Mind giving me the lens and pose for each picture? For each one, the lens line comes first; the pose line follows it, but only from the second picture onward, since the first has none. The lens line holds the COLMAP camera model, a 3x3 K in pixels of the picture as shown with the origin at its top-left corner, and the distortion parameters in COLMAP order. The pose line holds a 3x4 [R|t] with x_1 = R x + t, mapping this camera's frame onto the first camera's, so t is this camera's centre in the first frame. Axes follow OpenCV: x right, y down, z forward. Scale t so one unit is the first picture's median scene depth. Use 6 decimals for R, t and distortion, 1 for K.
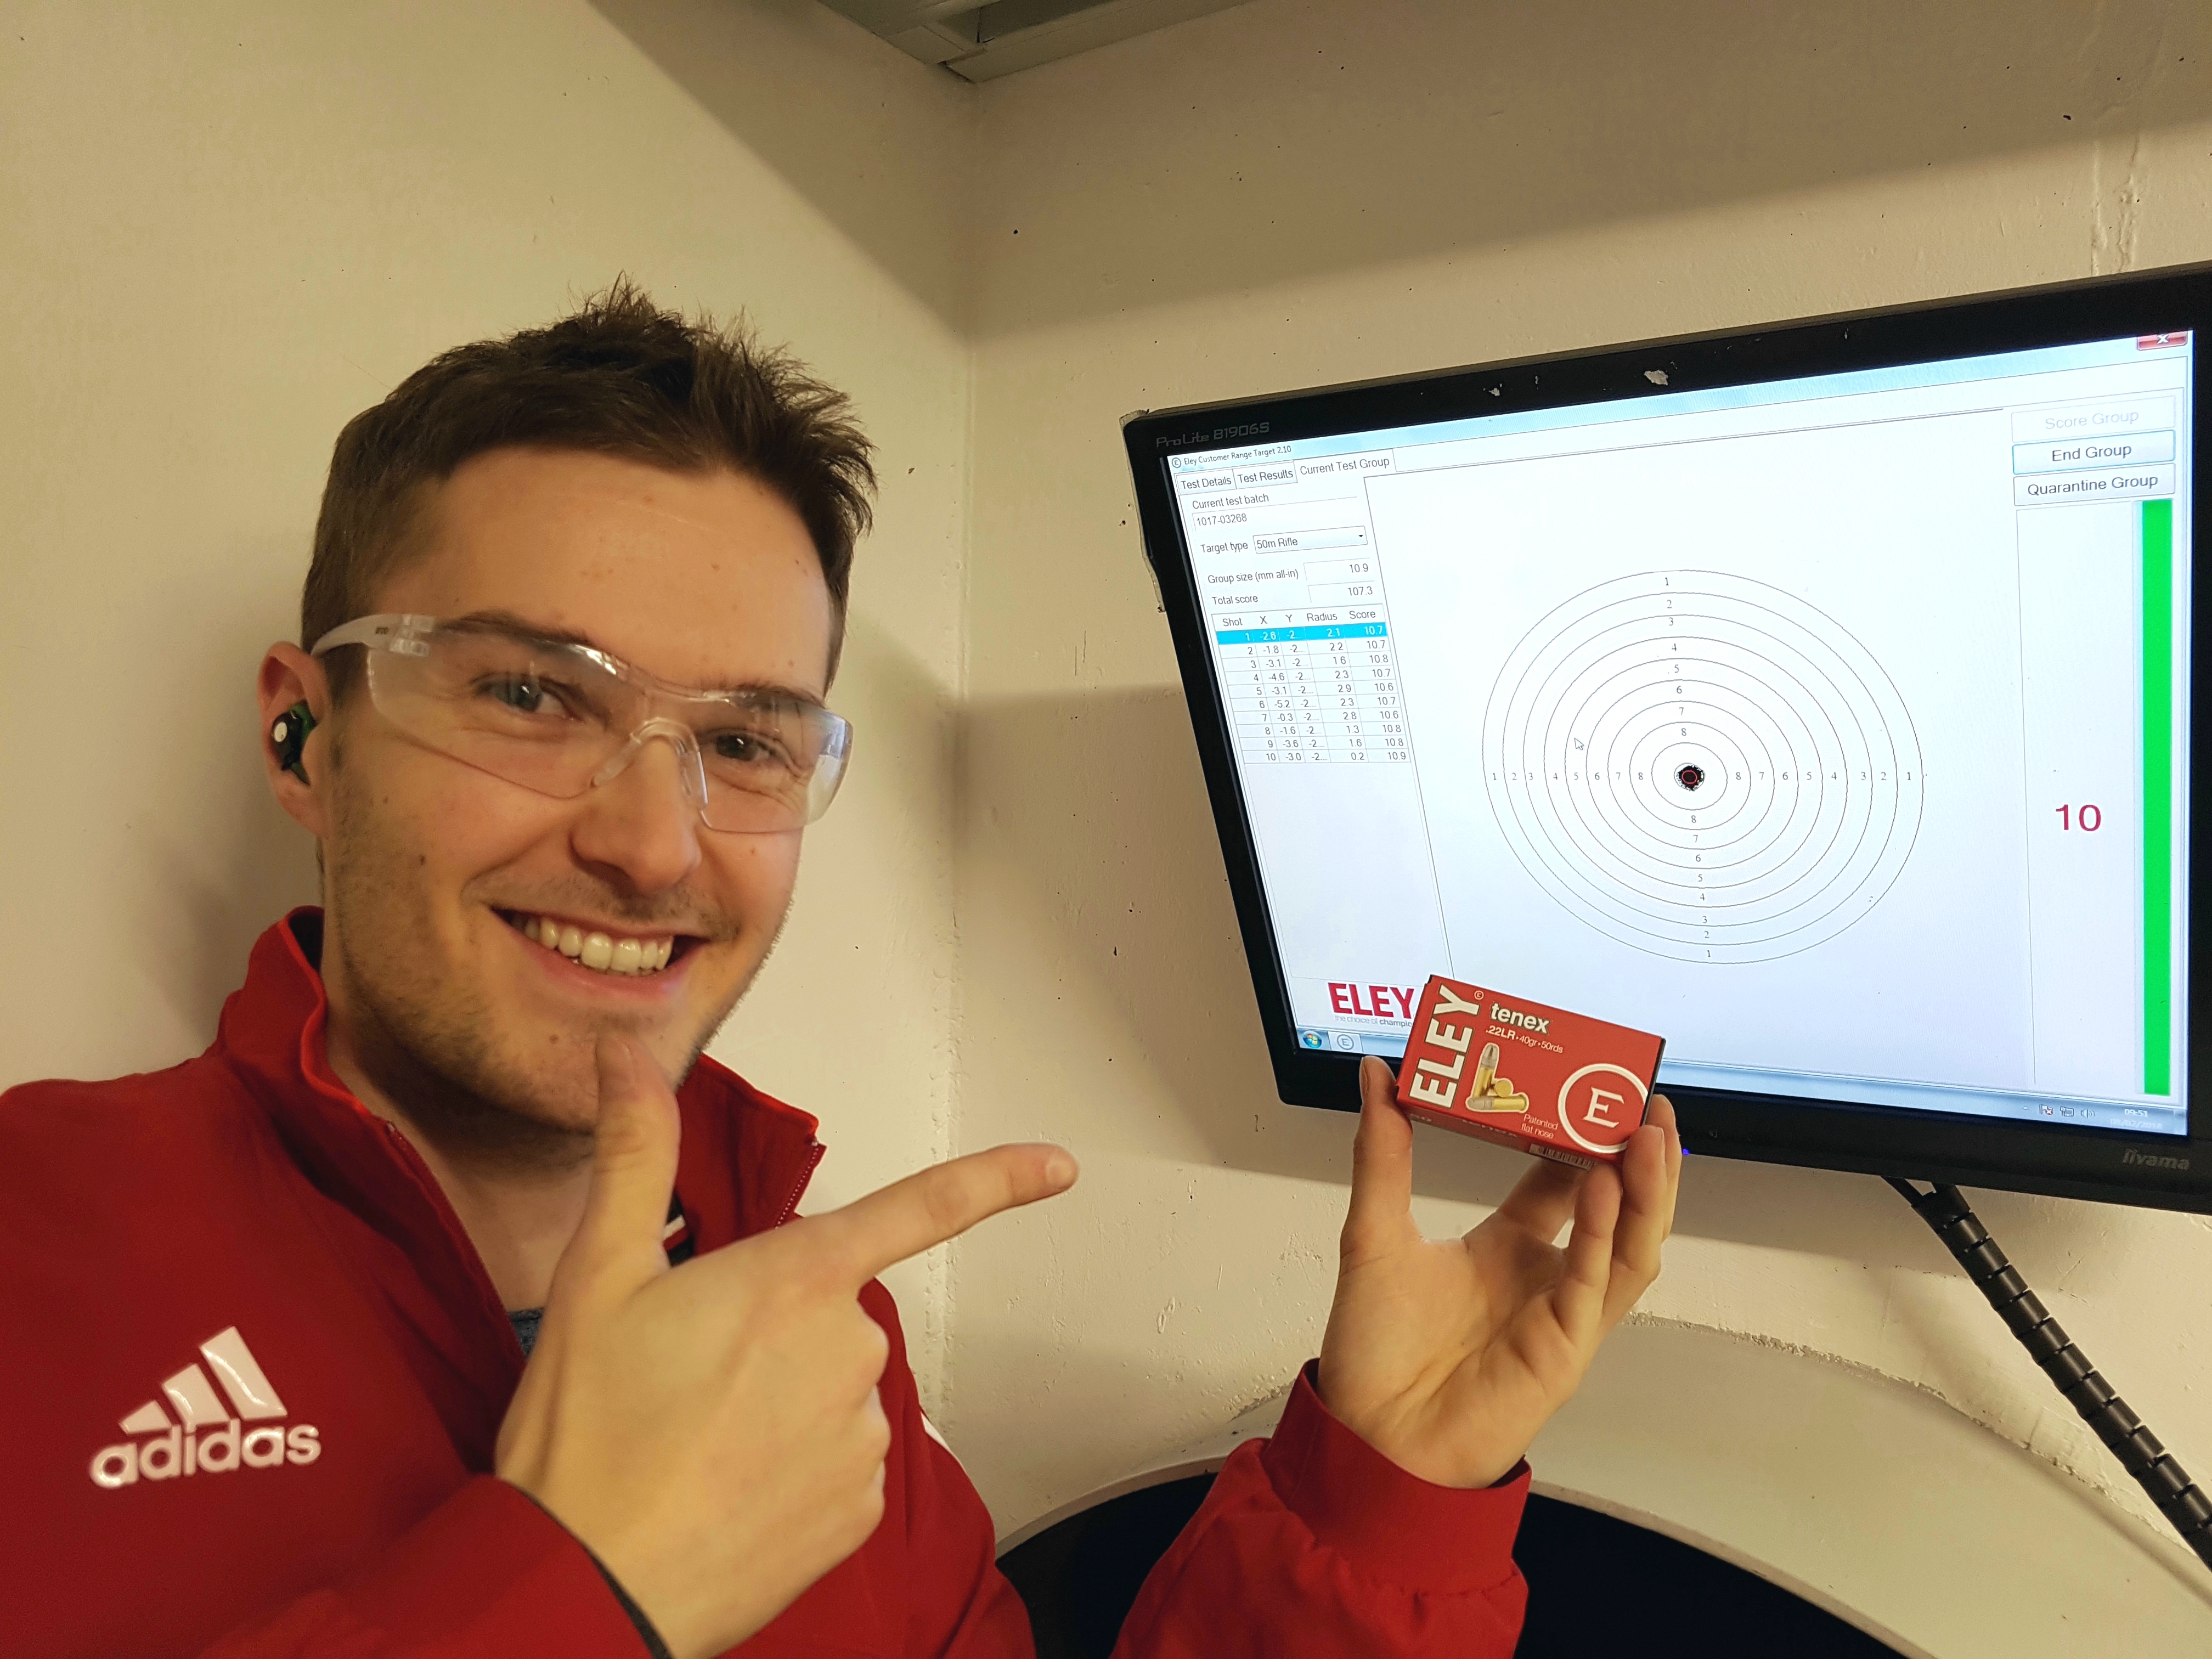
lens RADIAL K [[1682.3, 0, 1104.6], [0, 1682.3, 845.1], [0, 0, 1]] dist [-0.015698, 0.012255]
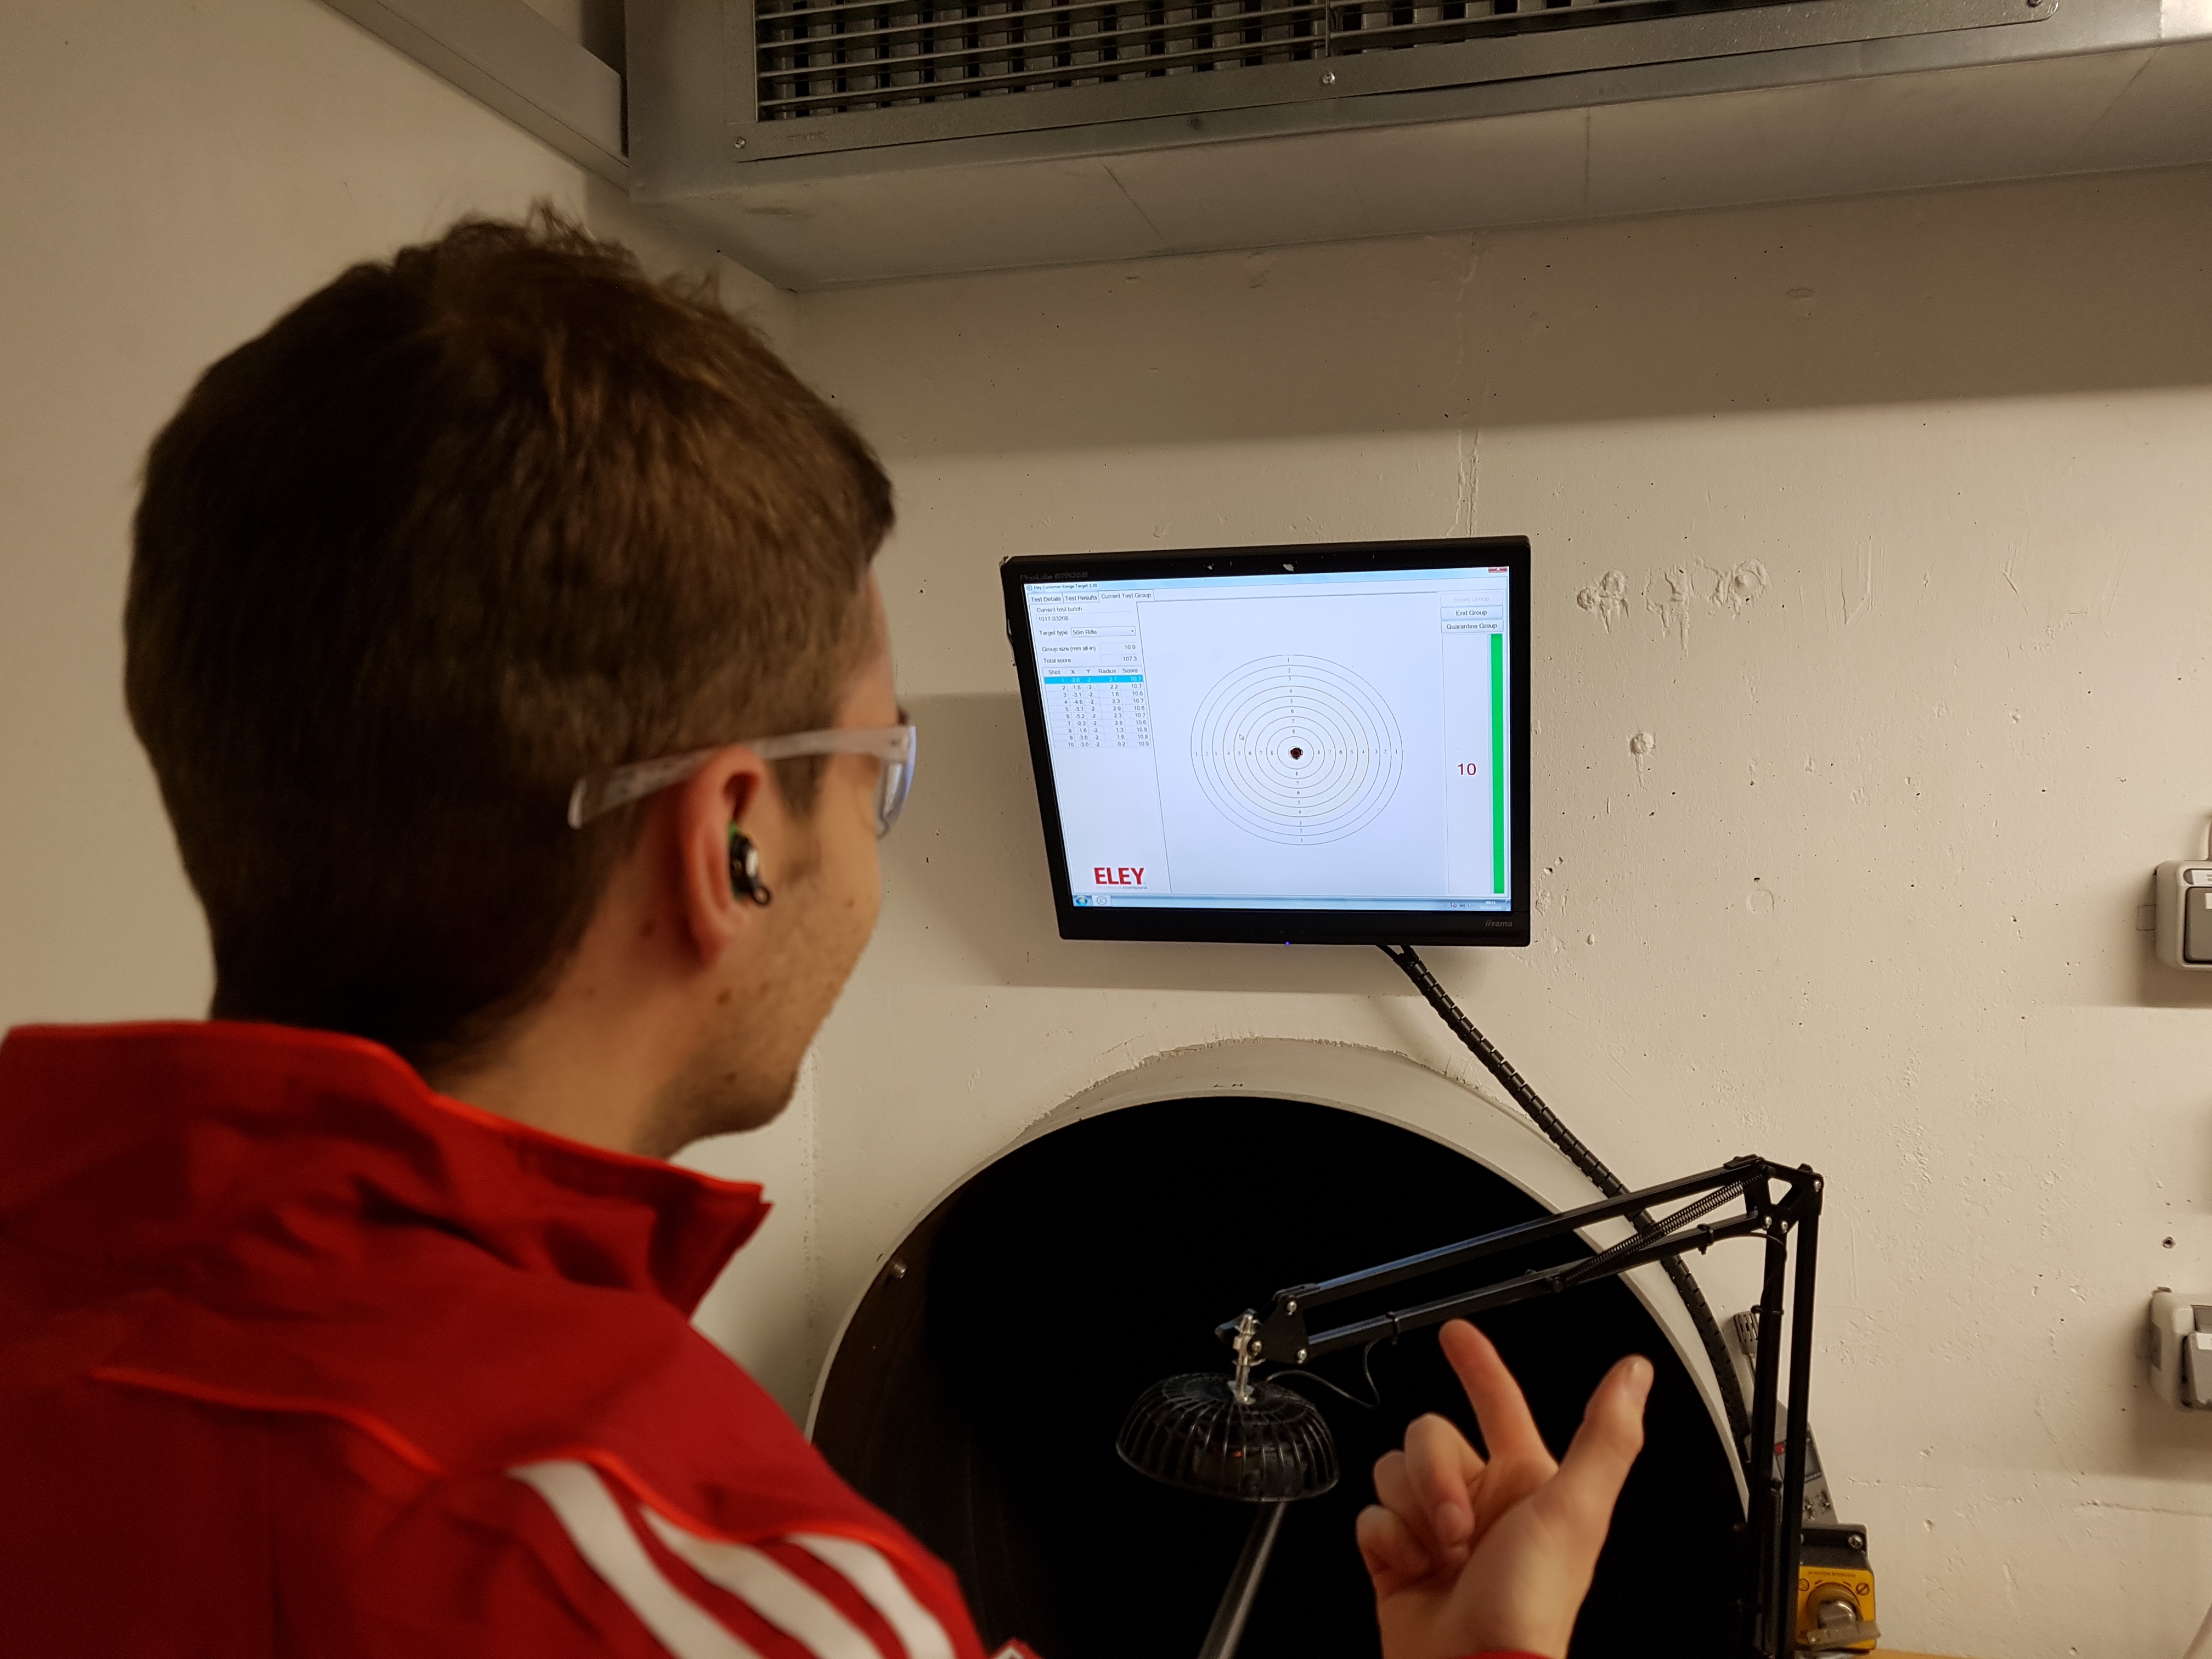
lens RADIAL K [[1682.3, 0, 1106.0], [0, 1682.3, 823.2], [0, 0, 1]] dist [-0.015698, 0.012255]
pose [[0.935191, -0.048710, 0.350779, -0.535319], [0.034577, 0.998322, 0.046446, -0.053599], [-0.352453, -0.031307, 0.935306, -0.753345]]
